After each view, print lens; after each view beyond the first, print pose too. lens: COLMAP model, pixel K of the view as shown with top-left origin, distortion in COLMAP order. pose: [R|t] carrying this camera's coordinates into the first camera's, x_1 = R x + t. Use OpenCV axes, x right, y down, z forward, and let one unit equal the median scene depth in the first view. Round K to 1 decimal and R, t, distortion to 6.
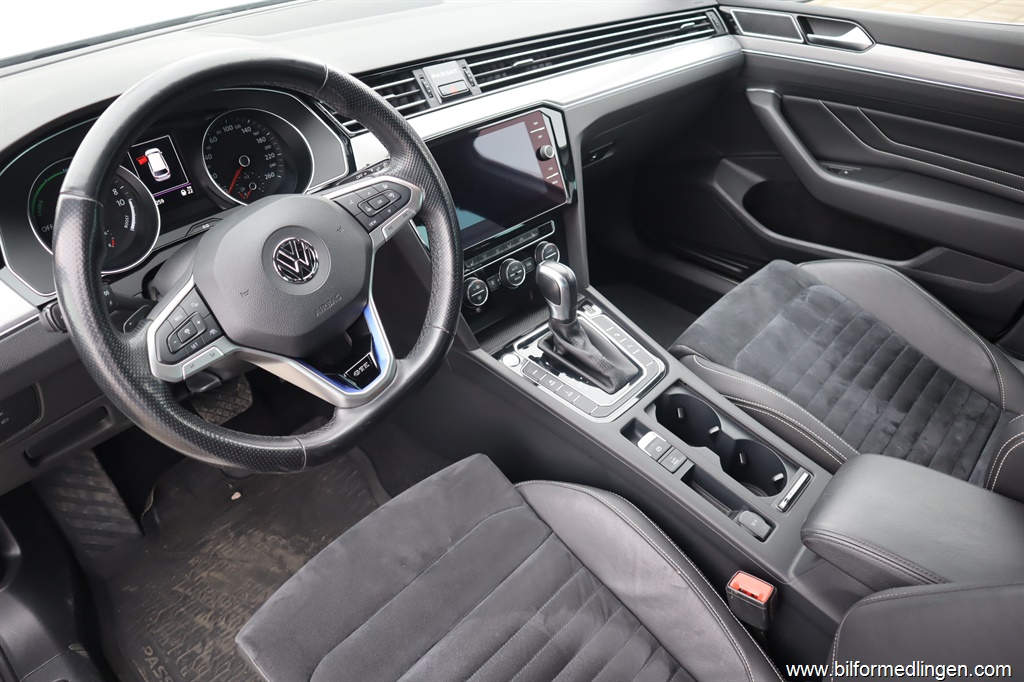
lens RADIAL K [[705.5, 0, 515.5], [0, 705.5, 334.7], [0, 0, 1]] dist [-0.113964, 0.065112]
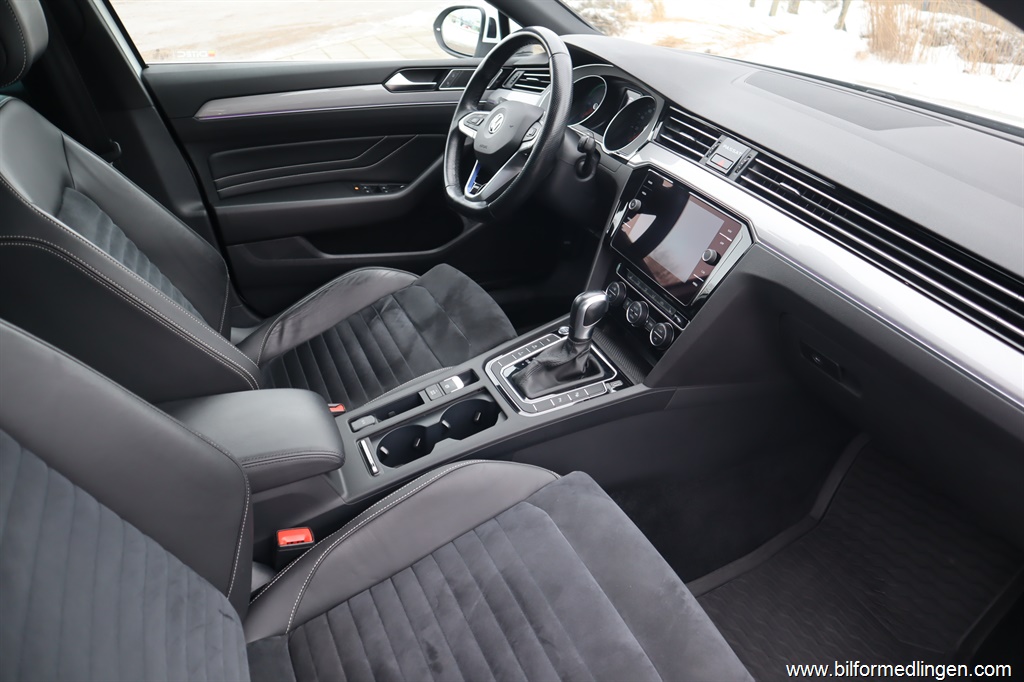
lens RADIAL K [[705.5, 0, 521.4], [0, 705.5, 343.9], [0, 0, 1]] dist [-0.113964, 0.065112]
pose [[-0.372633, 0.480714, -0.793762, 1.027867], [-0.580889, 0.546221, 0.603499, -0.661712], [0.723680, 0.685971, 0.075701, 0.858878]]
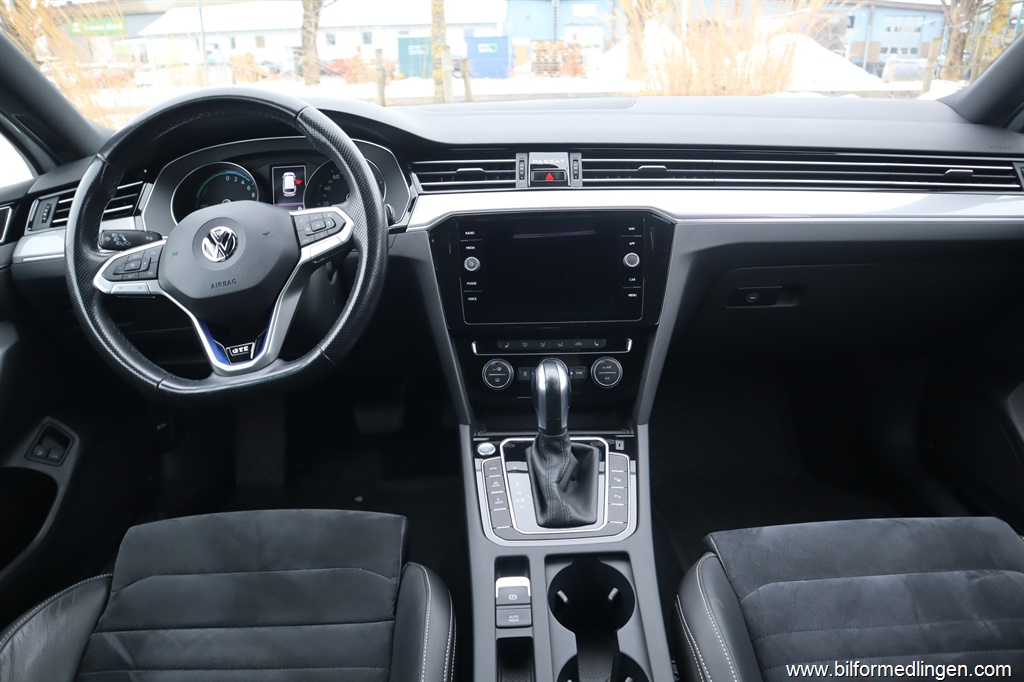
lens RADIAL K [[705.5, 0, 512.5], [0, 705.5, 346.0], [0, 0, 1]] dist [-0.113964, 0.065112]
pose [[0.690178, 0.269344, -0.671646, 0.604316], [-0.402991, 0.913966, -0.047591, -0.058018], [0.601043, 0.303513, 0.739342, 0.286034]]
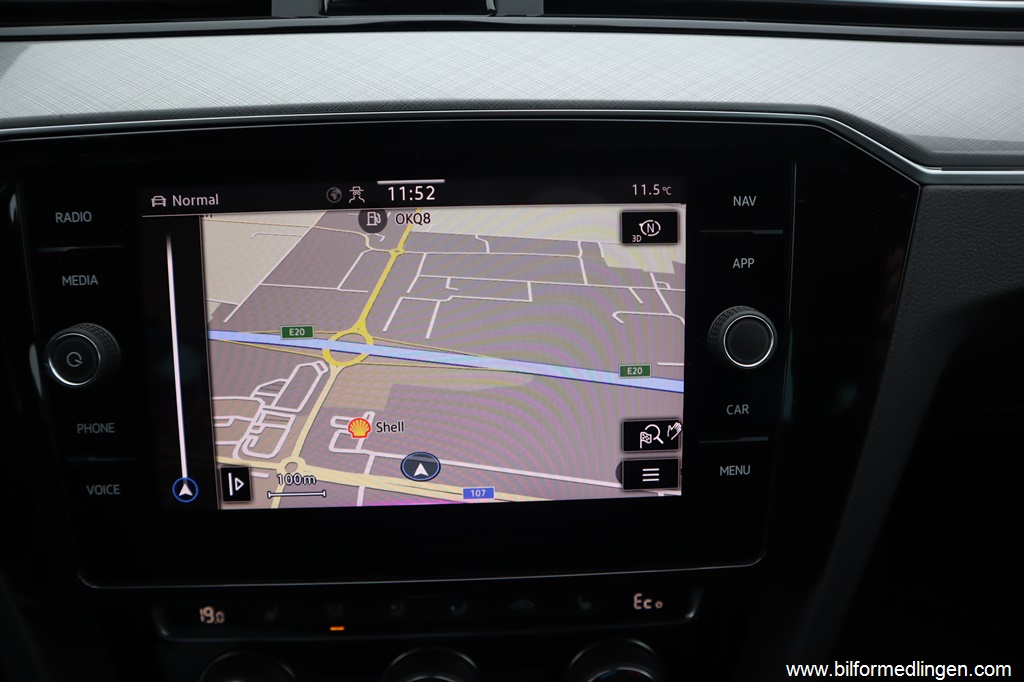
lens RADIAL K [[705.5, 0, 509.1], [0, 705.5, 343.4], [0, 0, 1]] dist [-0.113964, 0.065112]
pose [[0.745547, 0.379276, -0.548005, 0.116066], [-0.399626, 0.912460, 0.087837, -0.261586], [0.533347, 0.153510, 0.831851, 0.816666]]
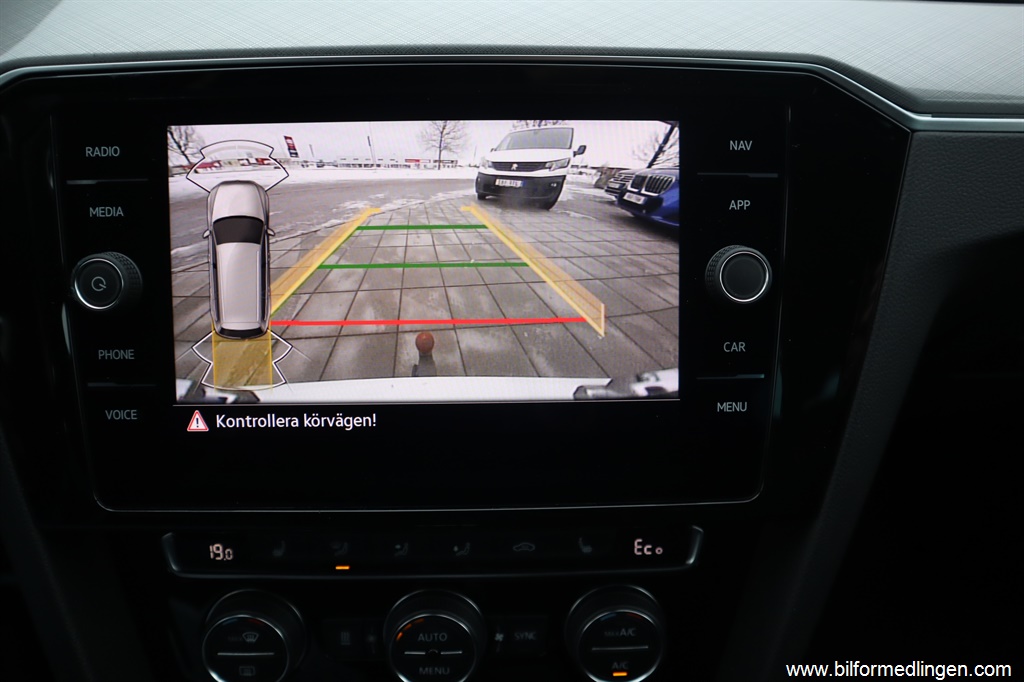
lens RADIAL K [[705.5, 0, 513.3], [0, 705.5, 342.5], [0, 0, 1]] dist [-0.113964, 0.065112]
pose [[0.732317, 0.375094, -0.568346, 0.134561], [-0.411403, 0.908786, 0.069682, -0.237596], [0.542642, 0.182789, 0.819834, 0.815736]]
